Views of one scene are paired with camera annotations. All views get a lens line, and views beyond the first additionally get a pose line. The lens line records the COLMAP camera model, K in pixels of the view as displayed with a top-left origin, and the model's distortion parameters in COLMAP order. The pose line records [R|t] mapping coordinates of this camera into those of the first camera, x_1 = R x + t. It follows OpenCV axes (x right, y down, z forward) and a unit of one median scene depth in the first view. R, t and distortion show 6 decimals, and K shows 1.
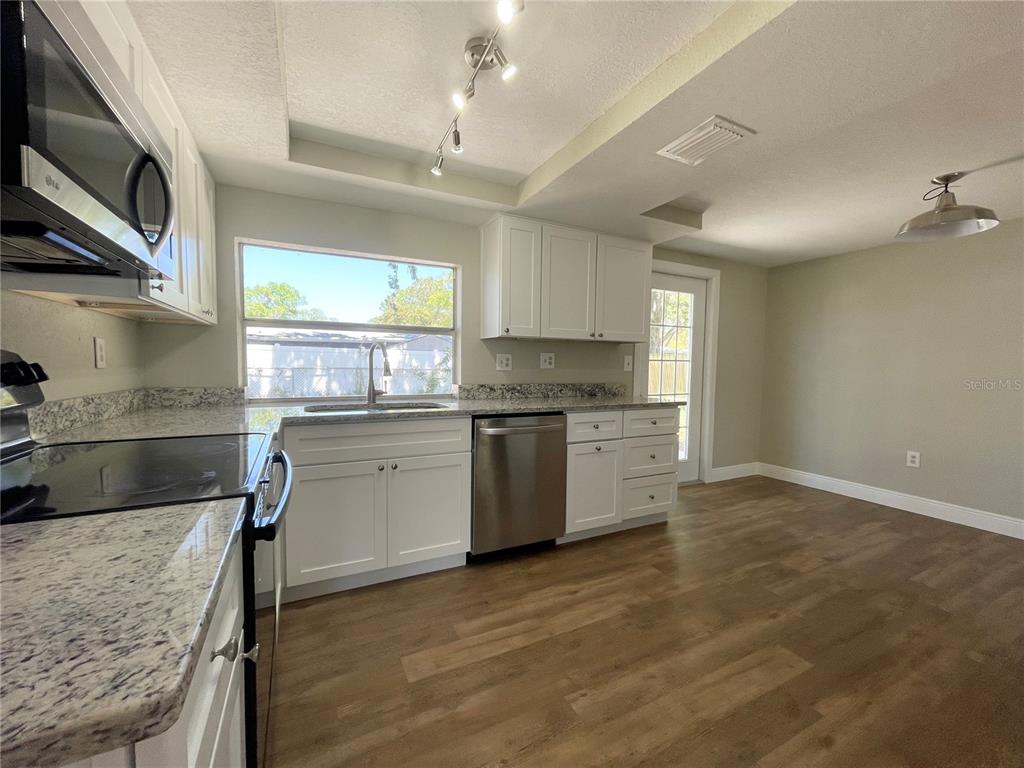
lens RADIAL K [[413.2, 0, 506.7], [0, 413.2, 387.3], [0, 0, 1]] dist [-0.000674, 0.000274]
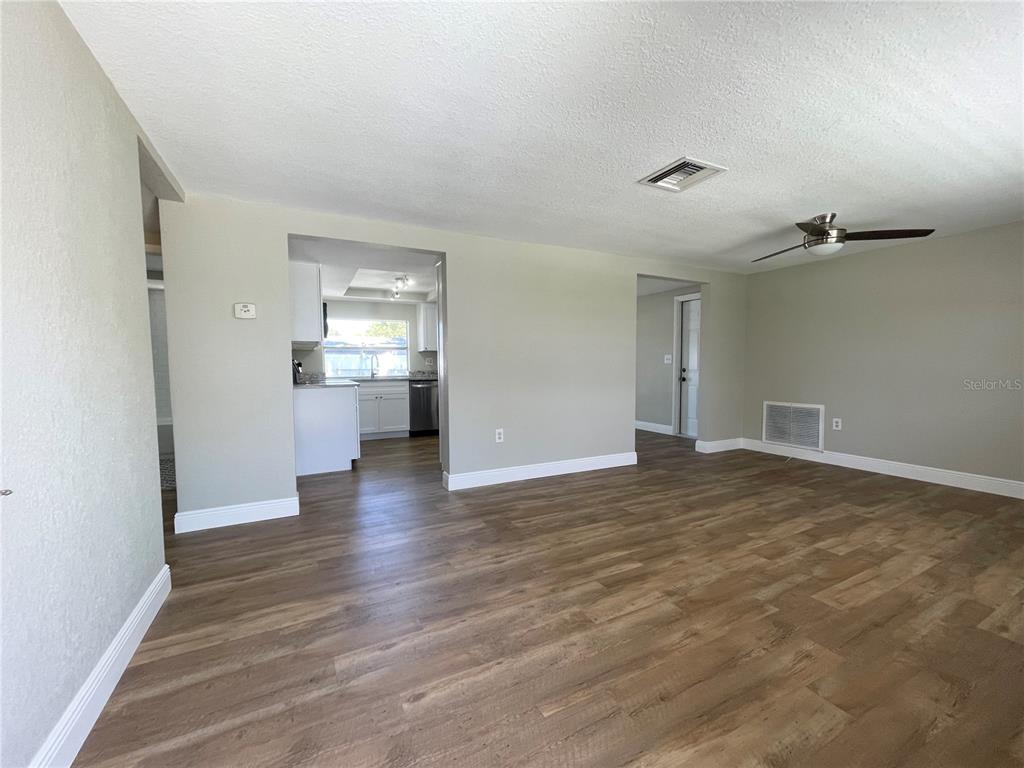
lens RADIAL K [[413.2, 0, 506.7], [0, 413.2, 387.3], [0, 0, 1]] dist [-0.000674, 0.000274]
pose [[0.999772, -0.020735, 0.005061, 0.464562], [0.020751, 0.999780, -0.003131, 0.114406], [-0.004995, 0.003235, 0.999982, -1.480352]]
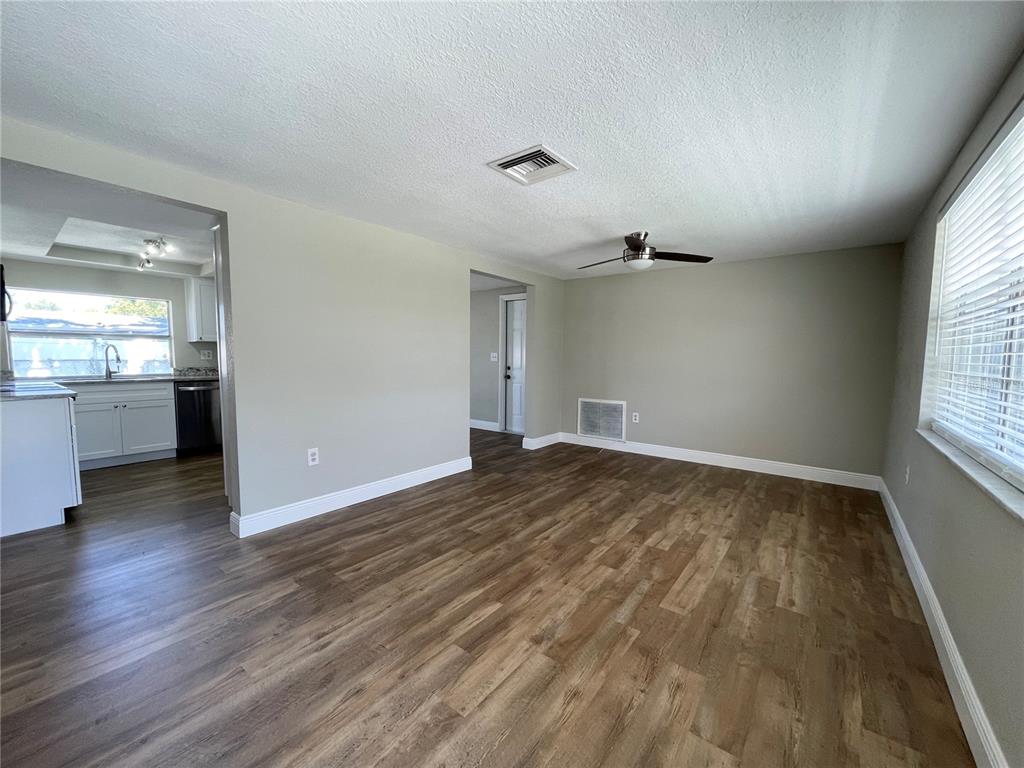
lens RADIAL K [[413.2, 0, 506.7], [0, 413.2, 387.3], [0, 0, 1]] dist [-0.000674, 0.000274]
pose [[0.903393, -0.039459, 0.426994, 0.446353], [0.028712, 0.999089, 0.031583, 0.067336], [-0.427851, -0.016272, 0.903703, -1.304683]]
